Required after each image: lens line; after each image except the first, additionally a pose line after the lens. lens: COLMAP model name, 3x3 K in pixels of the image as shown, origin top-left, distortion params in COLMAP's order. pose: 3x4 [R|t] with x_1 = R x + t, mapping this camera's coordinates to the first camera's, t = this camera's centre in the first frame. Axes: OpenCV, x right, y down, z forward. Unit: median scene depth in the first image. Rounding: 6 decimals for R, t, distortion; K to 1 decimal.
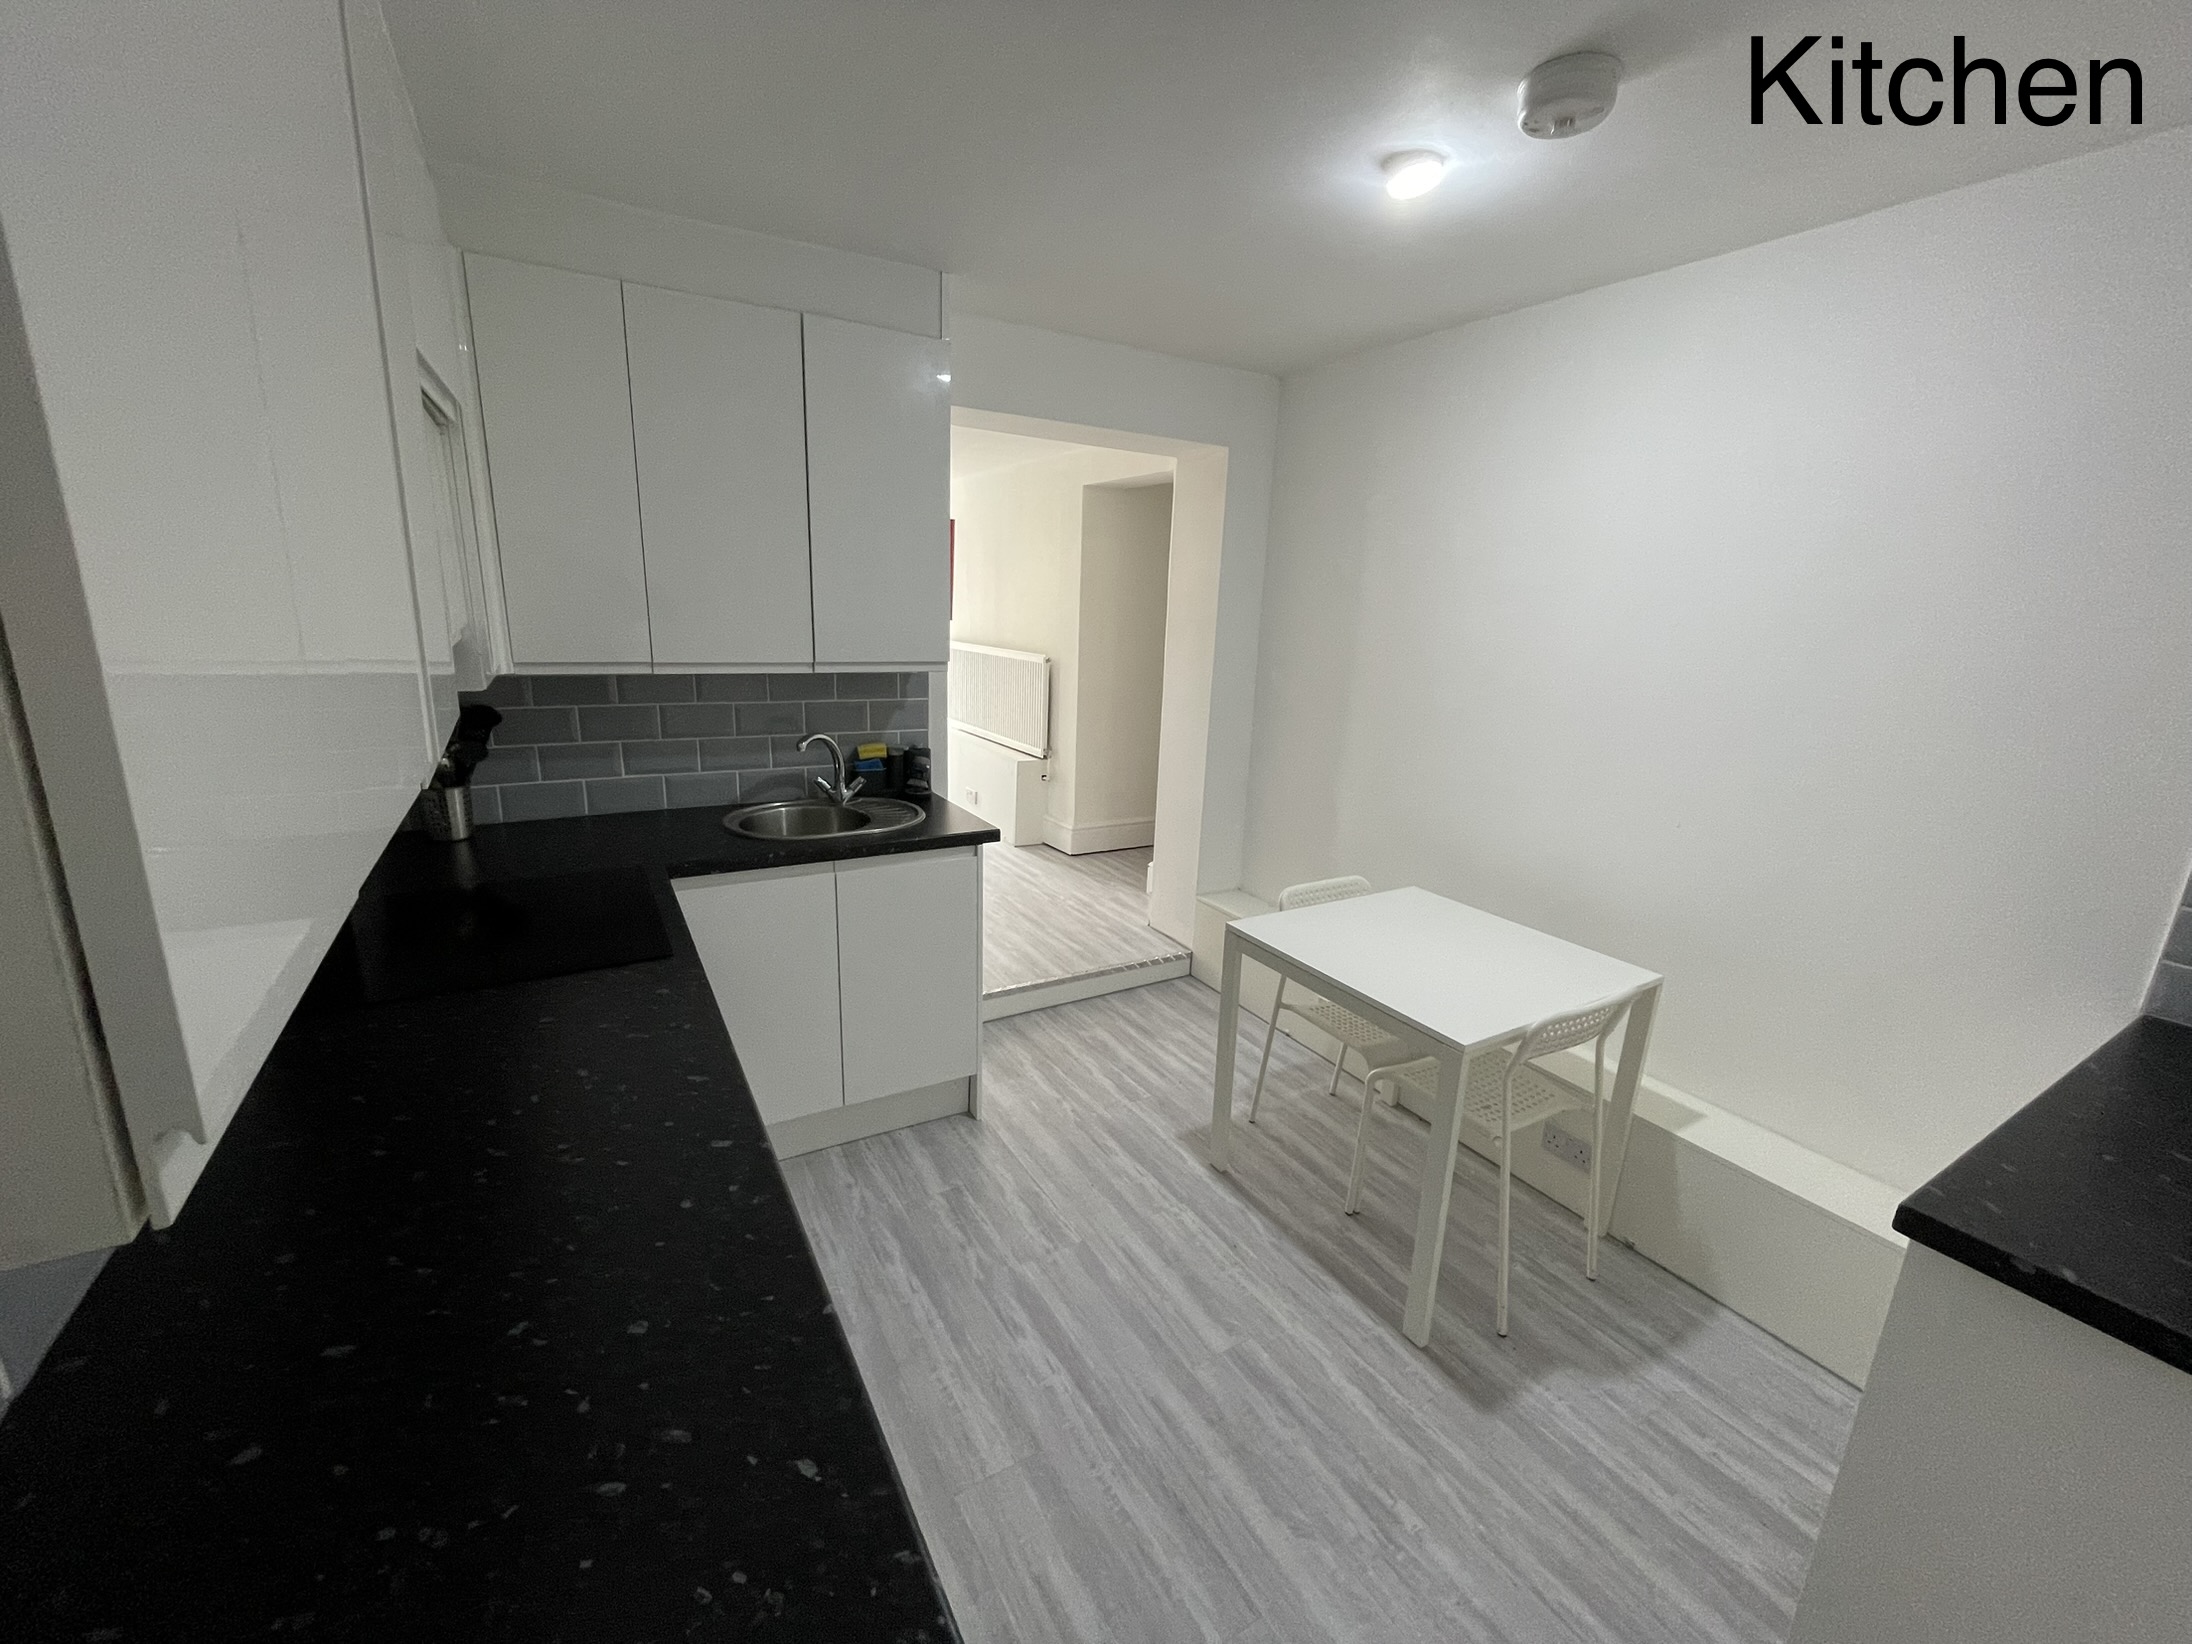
lens RADIAL K [[888.6, 0, 1094.5], [0, 888.6, 823.2], [0, 0, 1]] dist [-0.000059, -0.000349]
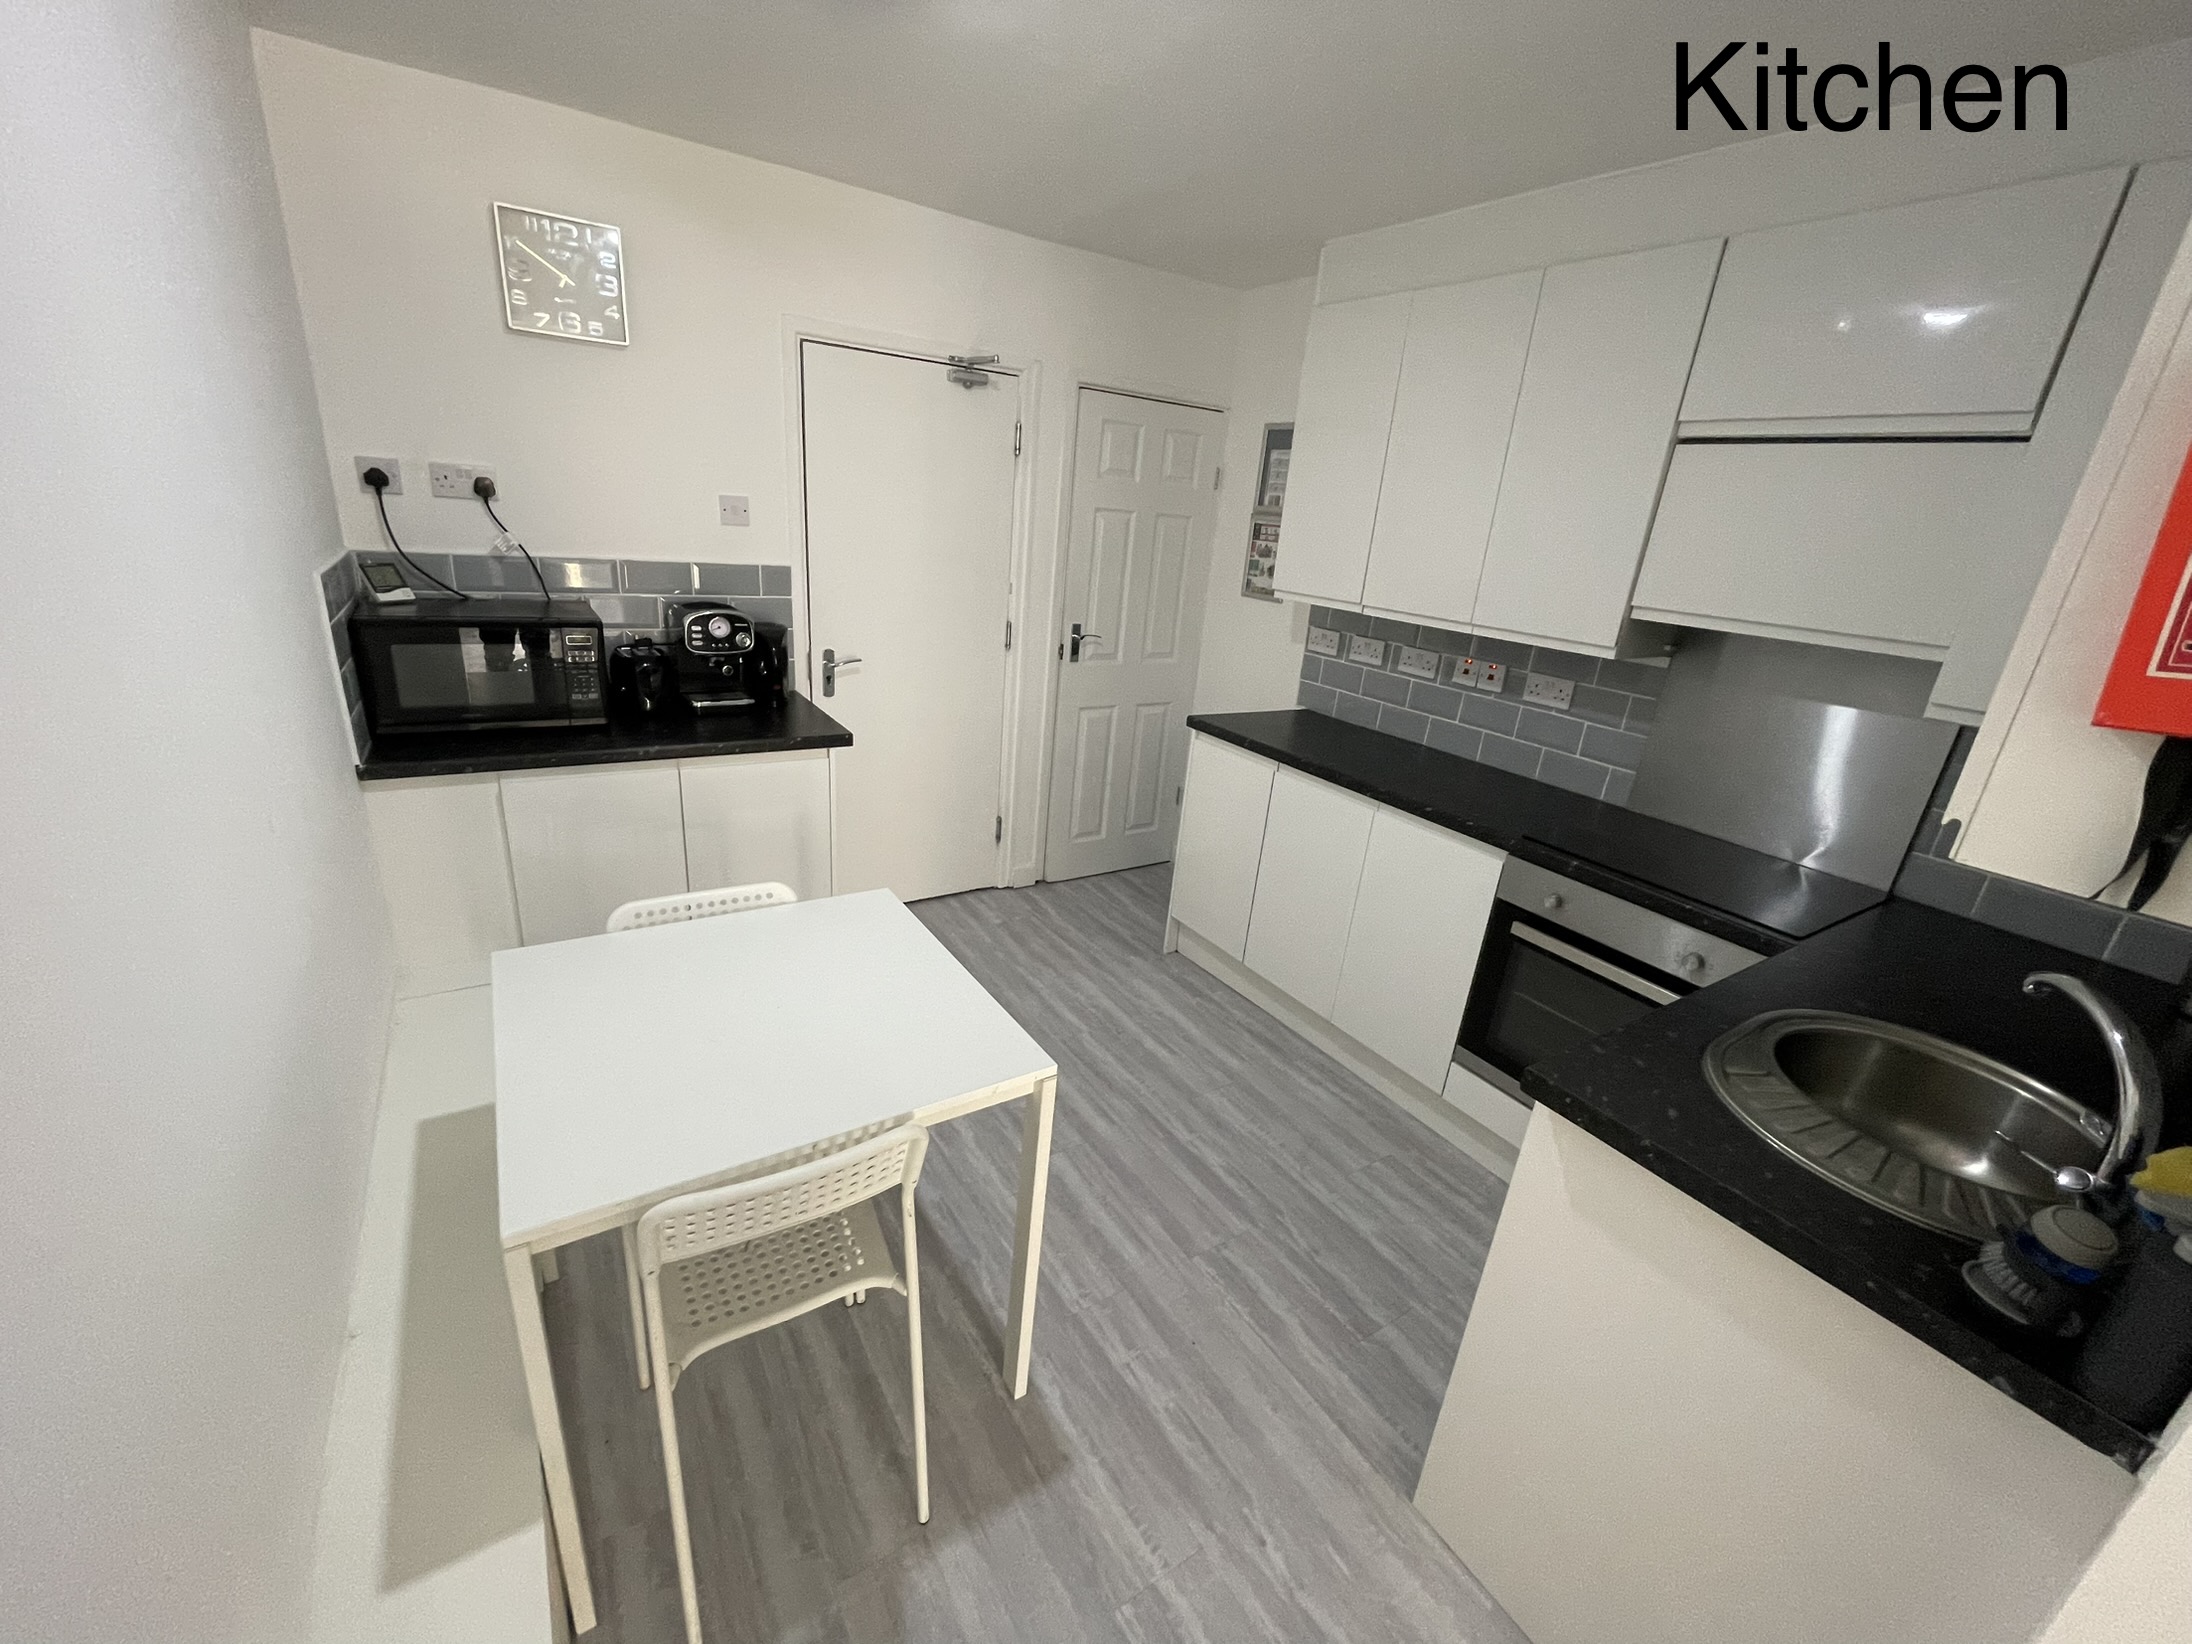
lens RADIAL K [[888.6, 0, 1094.5], [0, 888.6, 823.2], [0, 0, 1]] dist [-0.000059, -0.000349]
pose [[-0.991788, -0.103385, -0.075287, 0.224766], [-0.127822, 0.820911, 0.556567, -0.436290], [0.004263, 0.561620, -0.827384, 1.708198]]
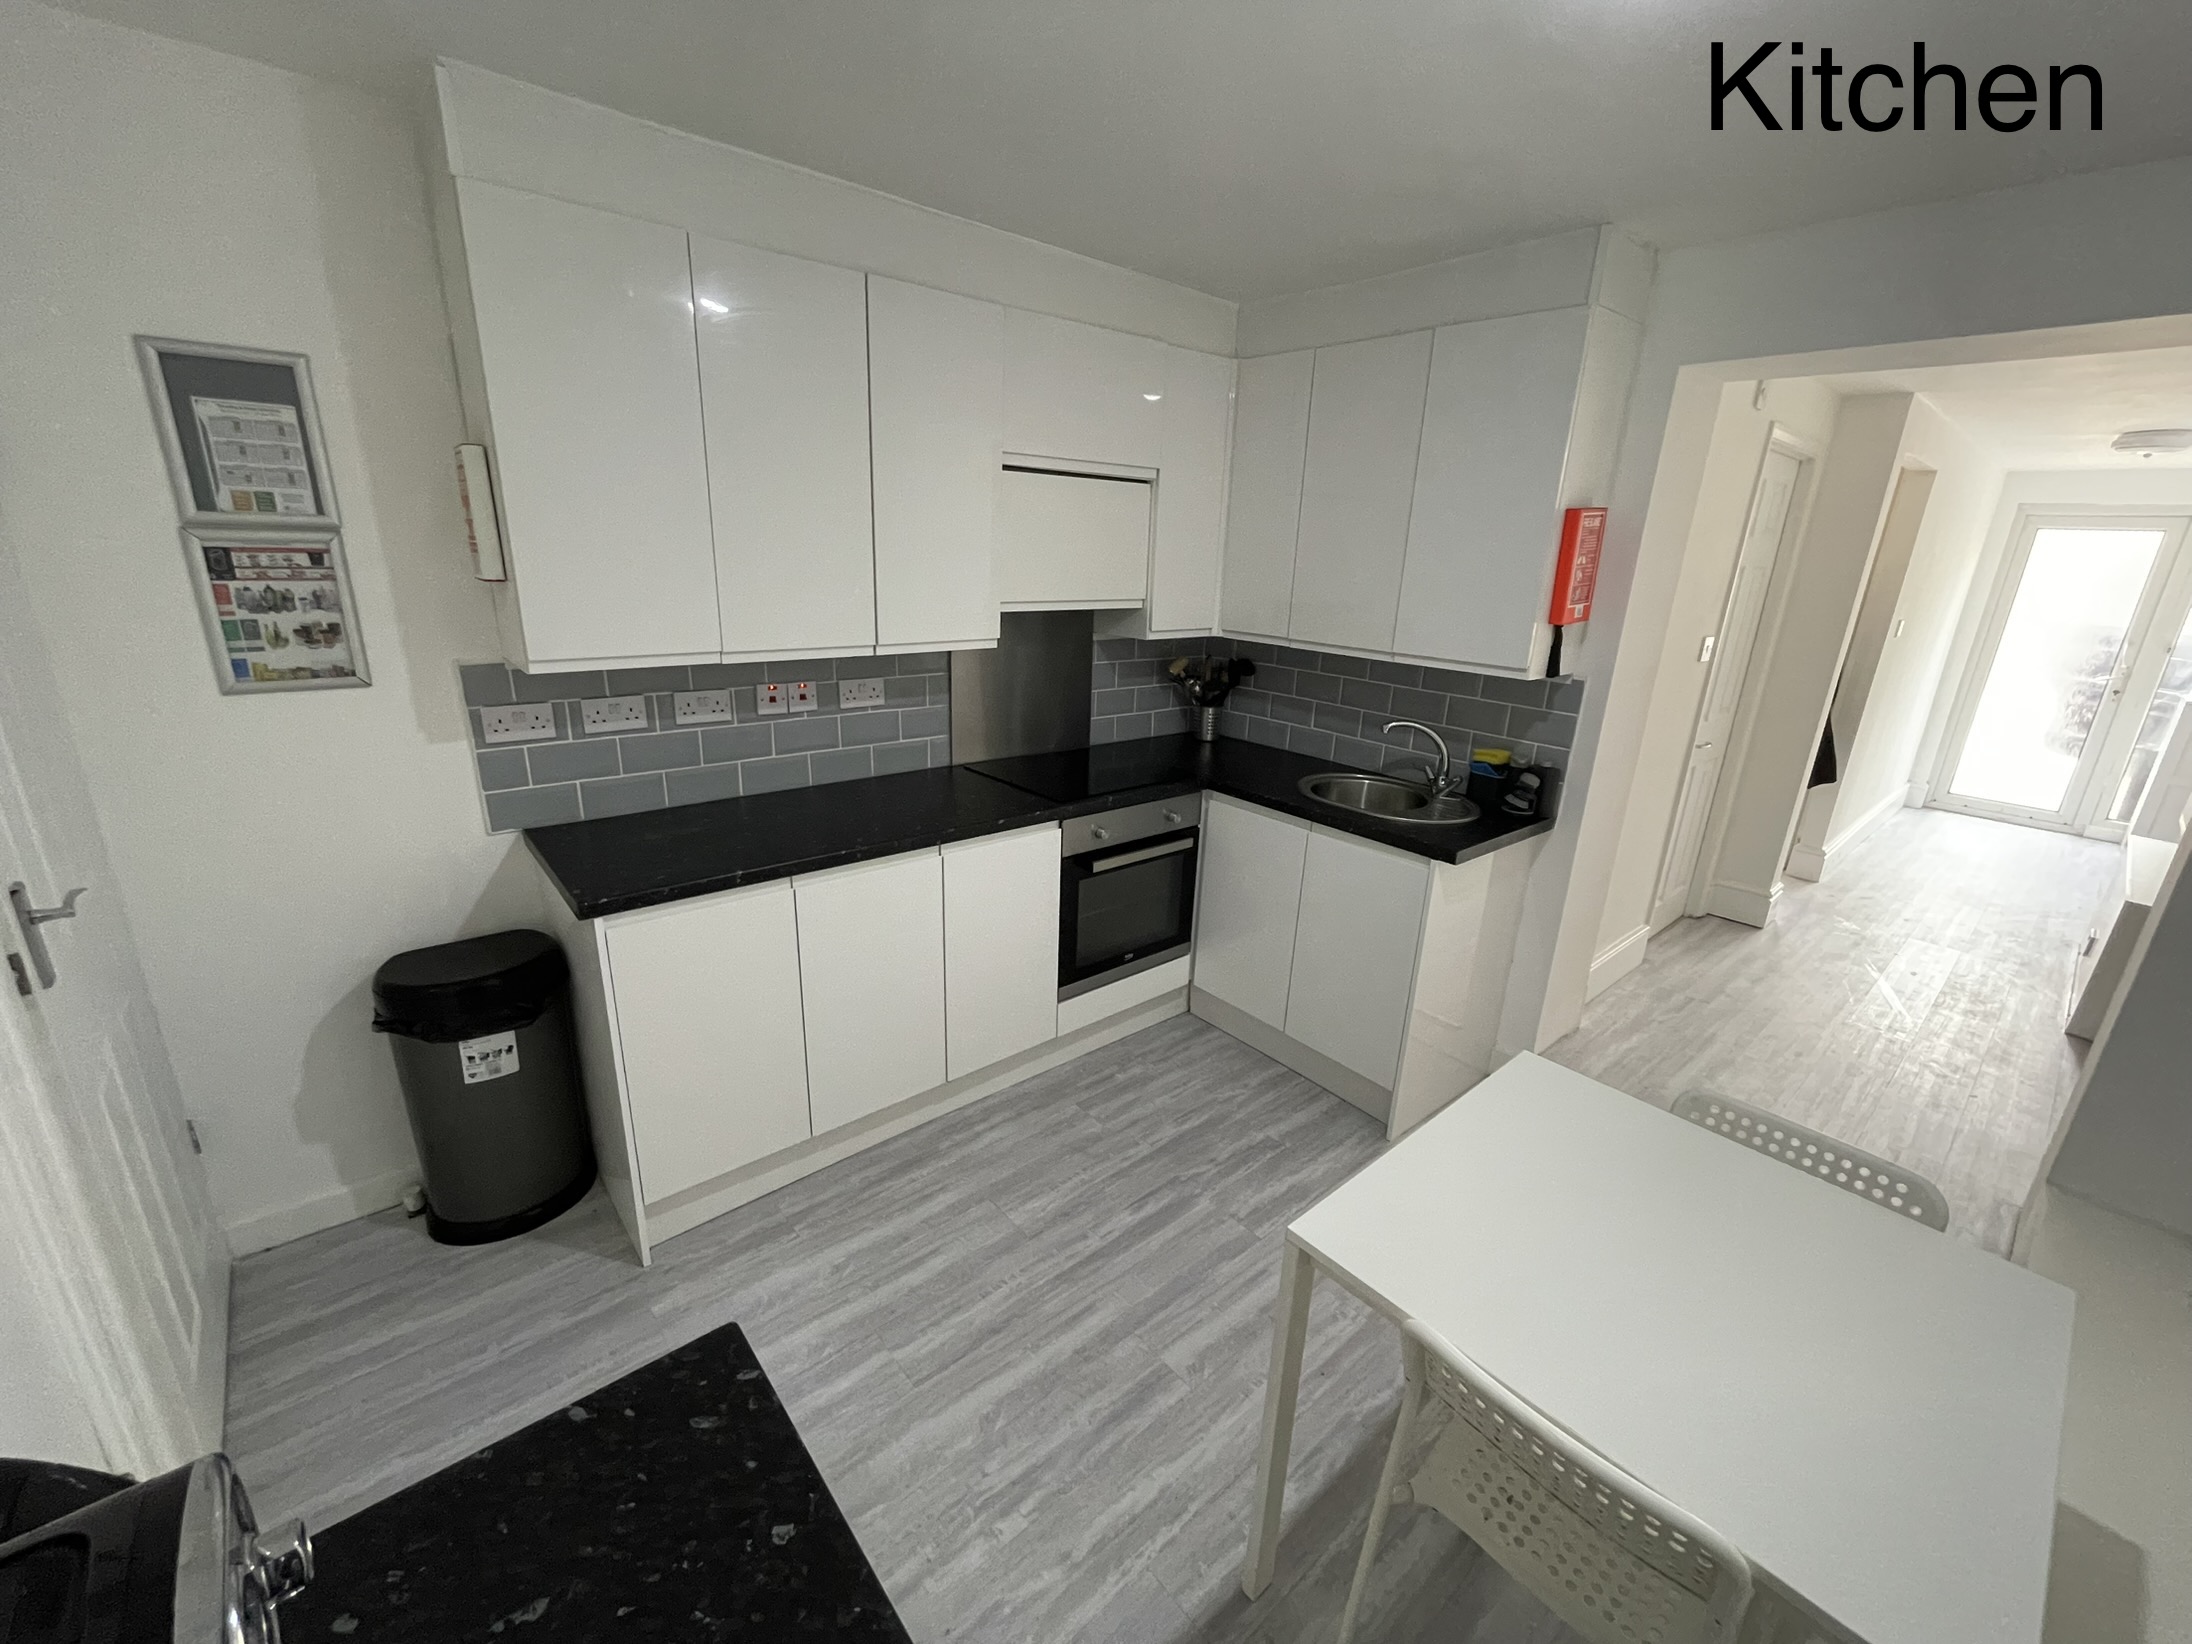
lens RADIAL K [[888.6, 0, 1094.5], [0, 888.6, 823.2], [0, 0, 1]] dist [-0.000059, -0.000349]
pose [[0.172569, 0.267681, -0.947928, 0.882390], [-0.275494, 0.937075, 0.214463, -0.146733], [0.945686, 0.224139, 0.235454, 0.554187]]
